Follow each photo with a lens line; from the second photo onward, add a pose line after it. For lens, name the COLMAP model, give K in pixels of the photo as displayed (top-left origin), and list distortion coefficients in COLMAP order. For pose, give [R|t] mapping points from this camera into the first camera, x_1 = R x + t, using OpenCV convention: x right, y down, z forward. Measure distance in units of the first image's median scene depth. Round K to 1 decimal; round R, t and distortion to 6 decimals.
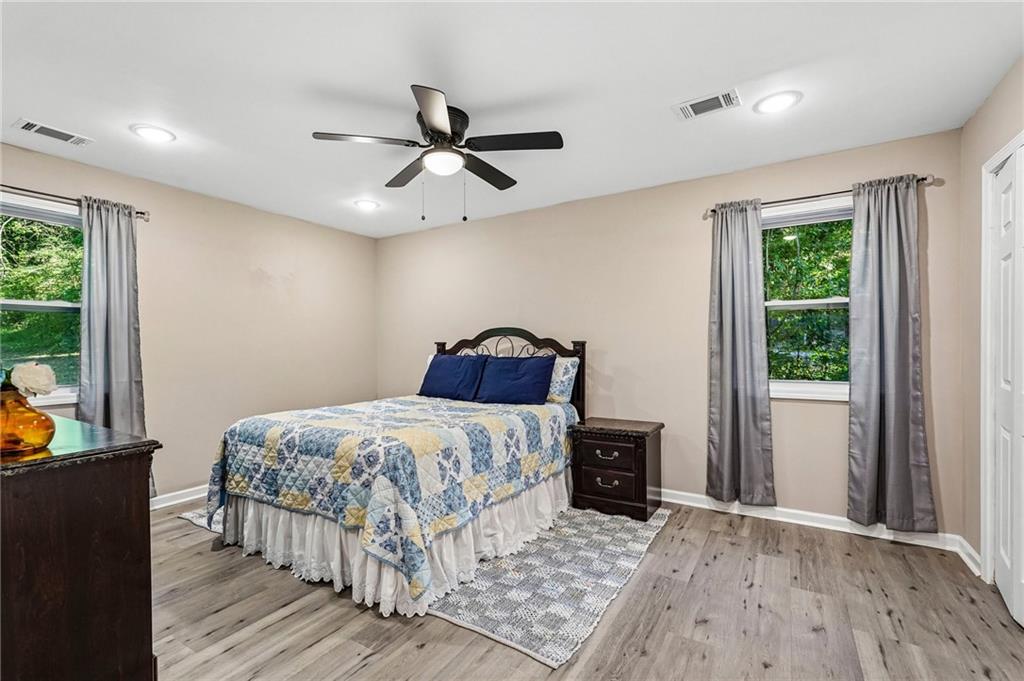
lens RADIAL K [[454.7, 0, 516.9], [0, 454.7, 342.3], [0, 0, 1]] dist [-0.009691, 0.005729]
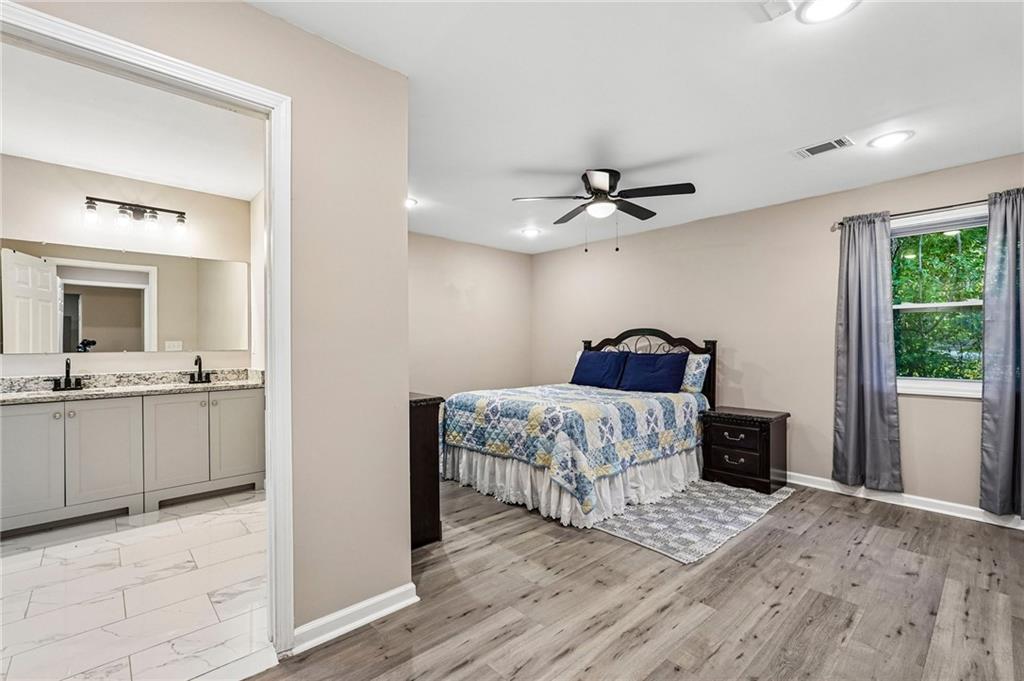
lens RADIAL K [[454.7, 0, 513.6], [0, 454.7, 344.4], [0, 0, 1]] dist [-0.009691, 0.005729]
pose [[0.959482, 0.006476, -0.281696, -0.025065], [-0.003464, 0.999931, 0.011190, -0.004363], [0.281749, -0.009761, 0.959438, -0.337560]]
